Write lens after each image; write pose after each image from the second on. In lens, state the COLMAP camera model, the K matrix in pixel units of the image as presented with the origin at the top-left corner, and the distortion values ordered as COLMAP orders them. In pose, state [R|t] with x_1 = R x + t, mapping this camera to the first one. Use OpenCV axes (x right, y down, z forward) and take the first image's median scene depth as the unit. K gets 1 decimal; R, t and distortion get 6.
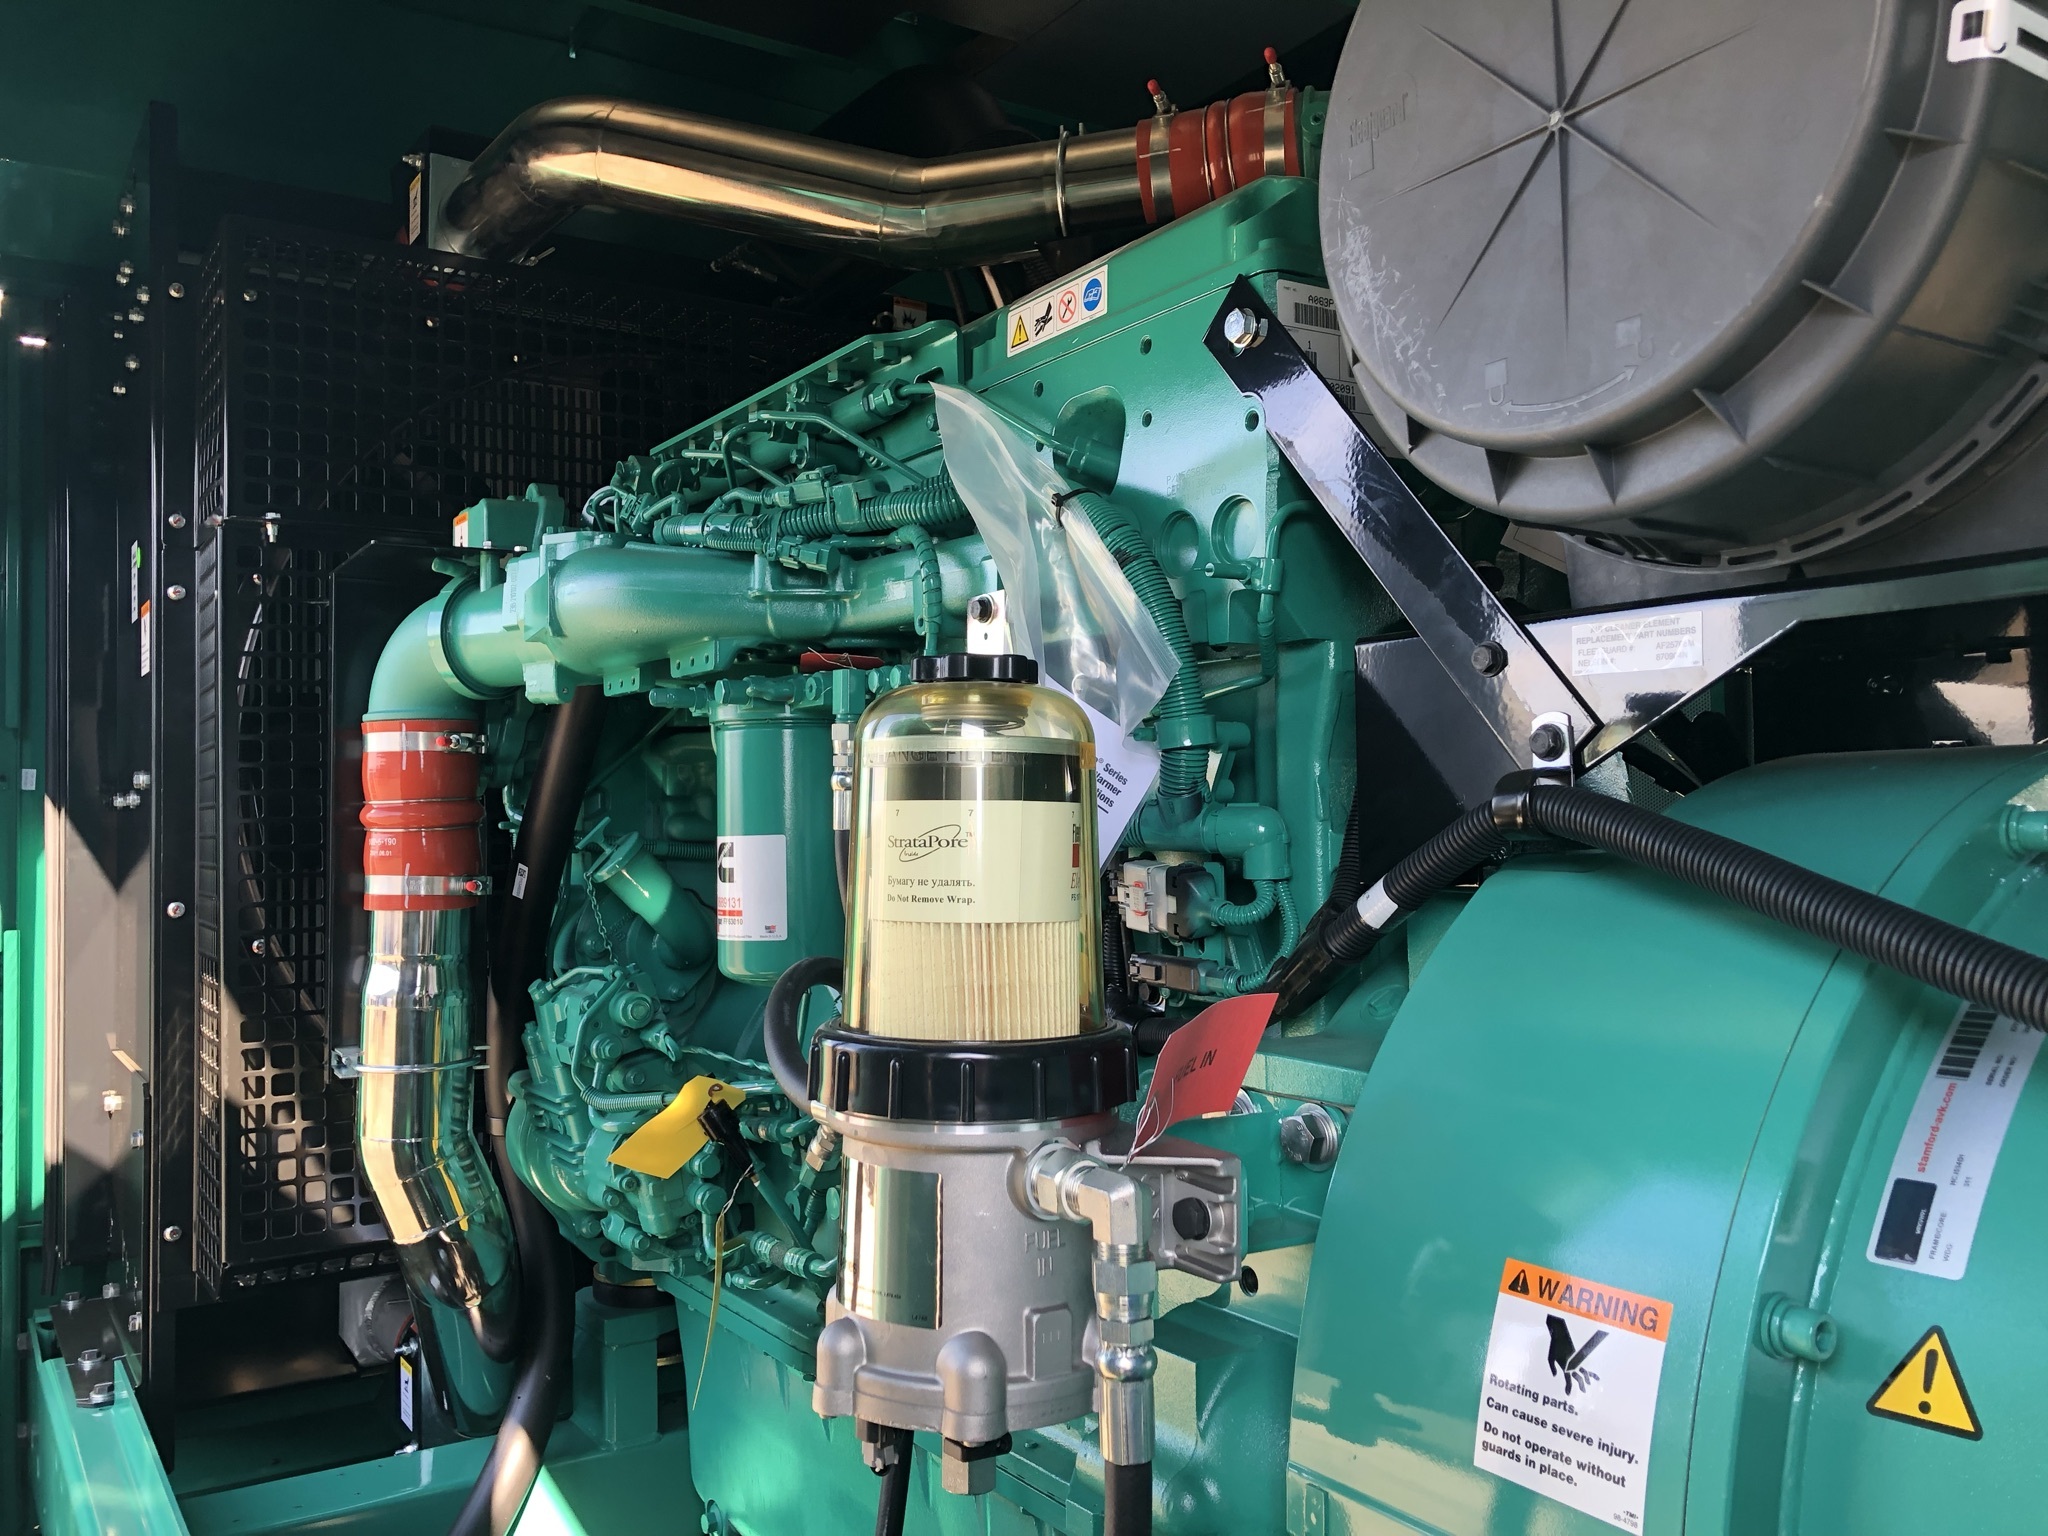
lens RADIAL K [[1683.6, 0, 1033.3], [0, 1683.6, 759.1], [0, 0, 1]] dist [-0.012436, 0.018407]
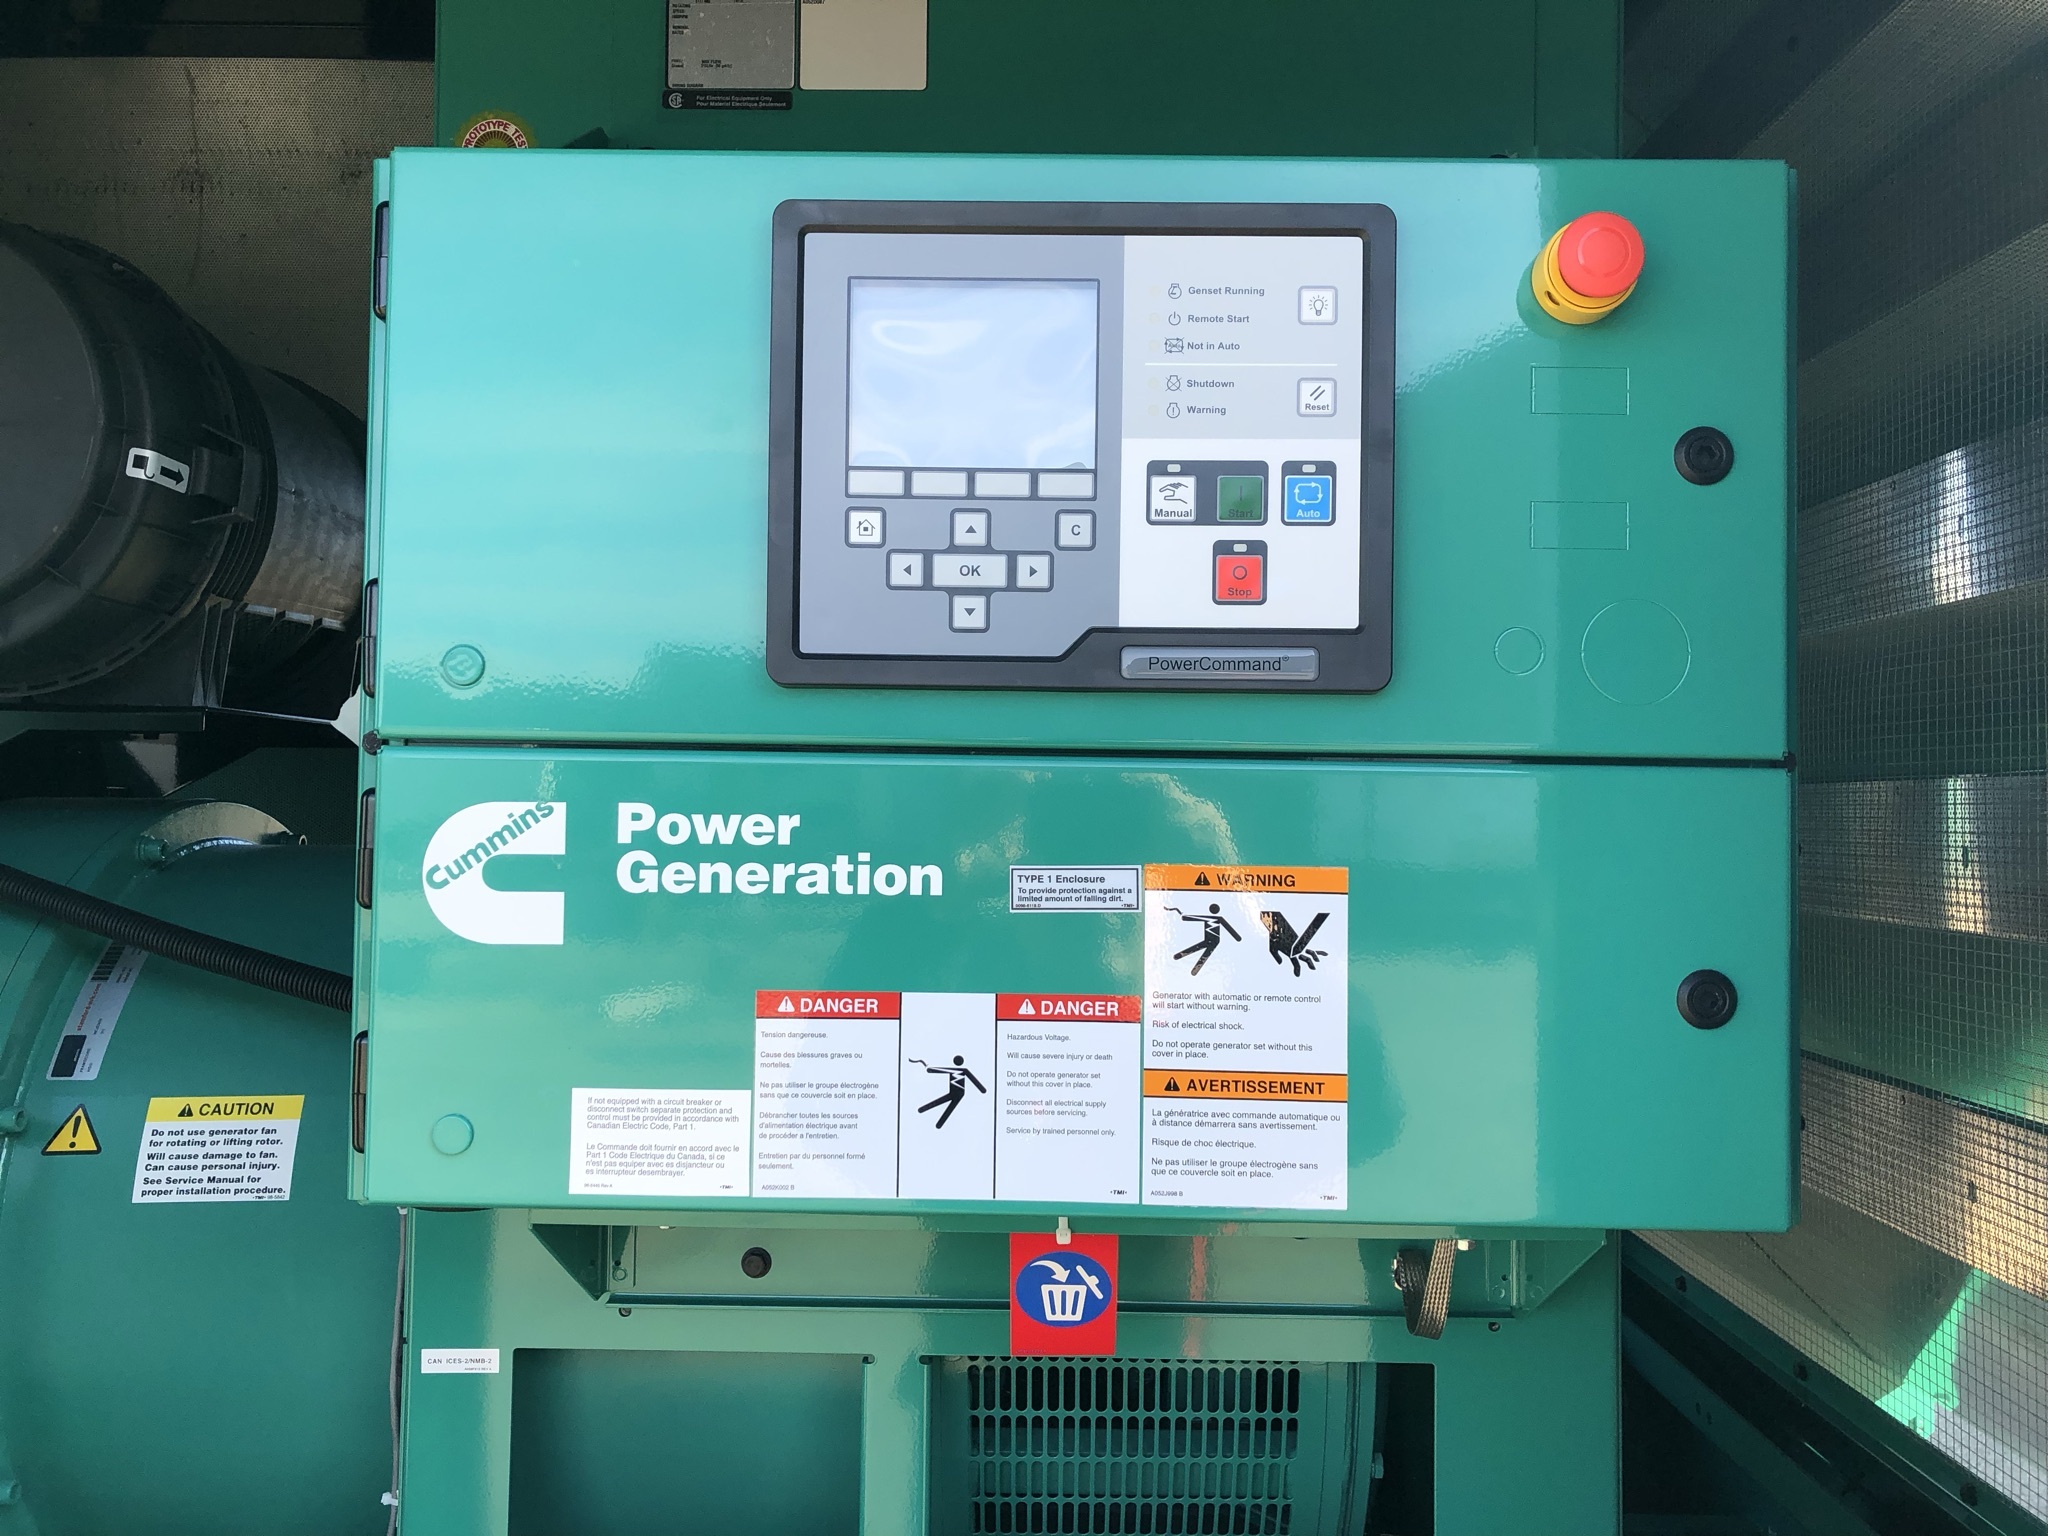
lens RADIAL K [[1683.6, 0, 1030.0], [0, 1683.6, 750.5], [0, 0, 1]] dist [-0.012436, 0.018407]
pose [[0.555996, 0.051163, 0.829609, -0.480522], [-0.045979, 0.998469, -0.030762, -0.063915], [-0.829913, -0.021041, 0.557497, -0.974207]]
